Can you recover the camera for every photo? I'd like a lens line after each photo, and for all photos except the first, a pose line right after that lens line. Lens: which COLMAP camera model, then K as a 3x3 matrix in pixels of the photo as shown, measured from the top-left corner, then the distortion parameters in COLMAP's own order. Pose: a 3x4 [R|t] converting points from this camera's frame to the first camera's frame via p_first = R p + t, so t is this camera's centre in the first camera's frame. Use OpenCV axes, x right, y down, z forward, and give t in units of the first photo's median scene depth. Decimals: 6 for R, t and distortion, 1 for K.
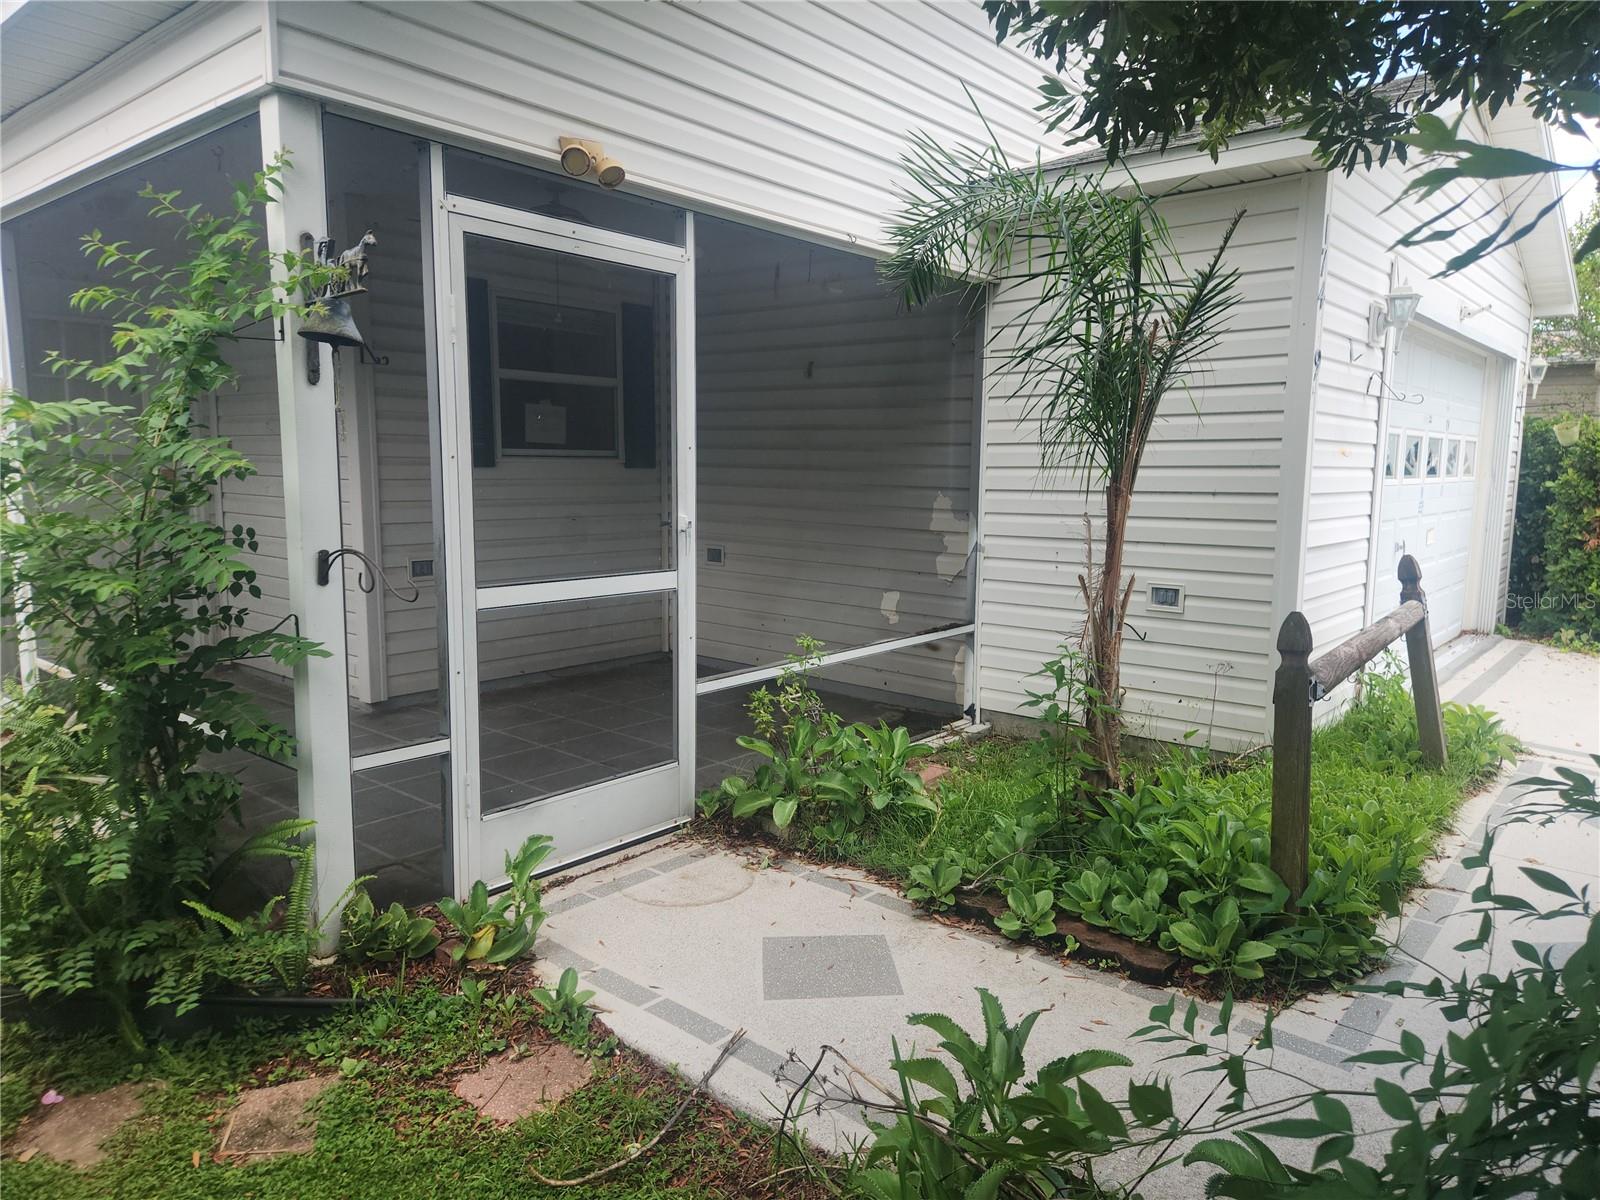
lens RADIAL K [[1070.9, 0, 808.9], [0, 1070.9, 601.9], [0, 0, 1]] dist [0.048063, -0.032437]
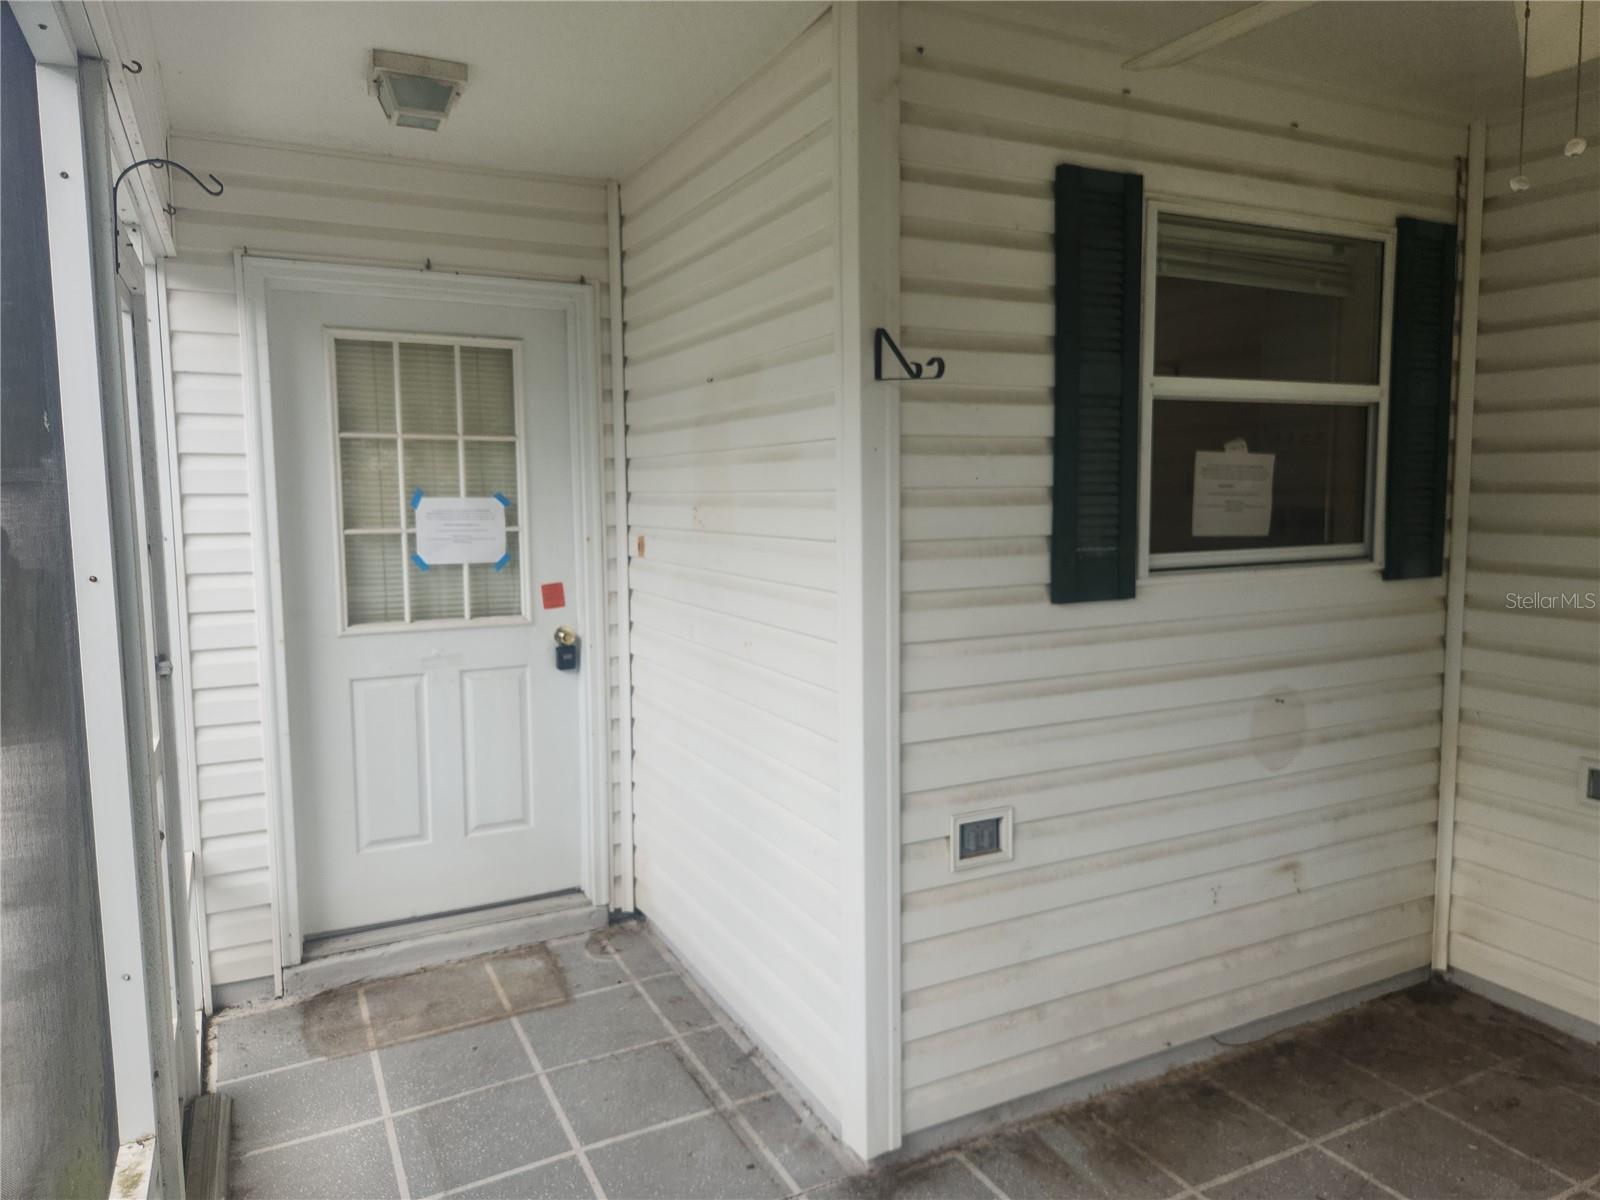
lens RADIAL K [[1070.9, 0, 794.1], [0, 1070.9, 583.0], [0, 0, 1]] dist [0.048063, -0.032437]
pose [[0.922341, 0.018035, -0.385956, -0.414804], [-0.033164, 0.998919, -0.032575, -0.186511], [0.384951, 0.042845, 0.921942, 0.892300]]
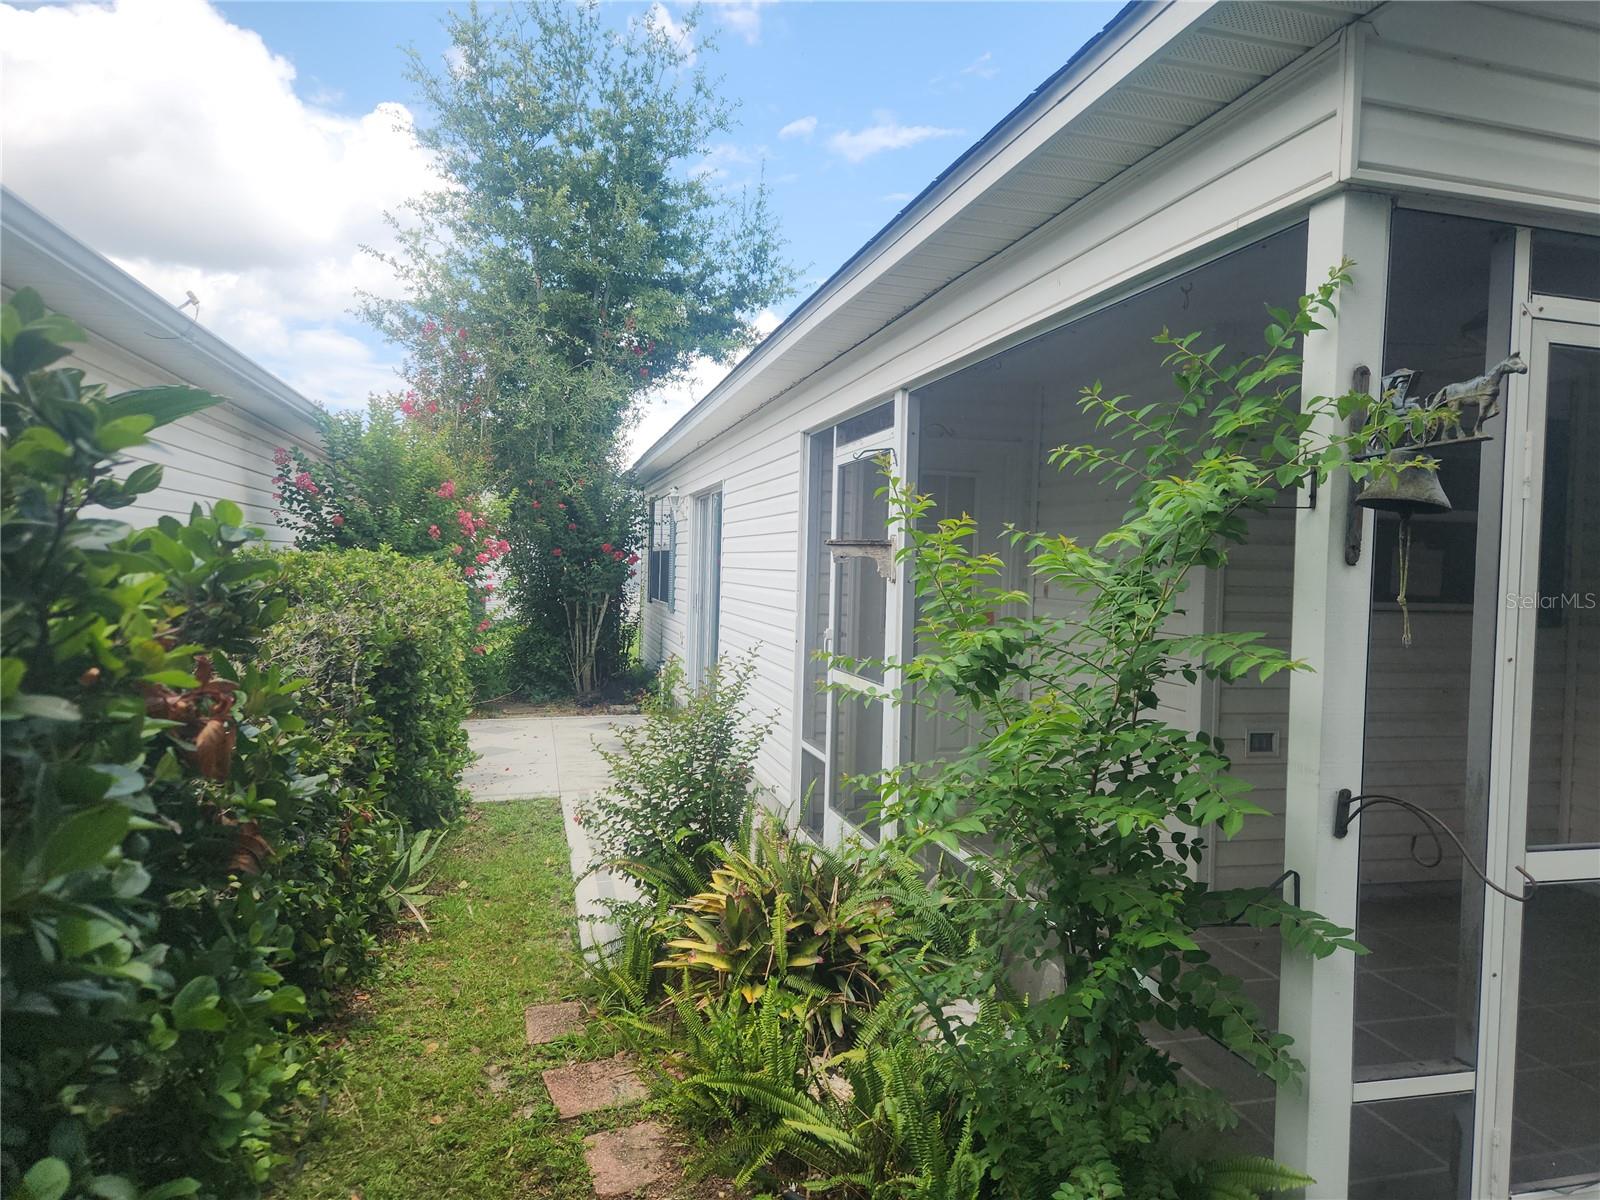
lens RADIAL K [[1070.9, 0, 810.7], [0, 1070.9, 591.8], [0, 0, 1]] dist [0.048063, -0.032437]
pose [[0.821811, 0.029358, -0.569004, -0.264409], [-0.095866, 0.991559, -0.087299, -0.064111], [0.561638, 0.126292, 0.817688, 0.148075]]
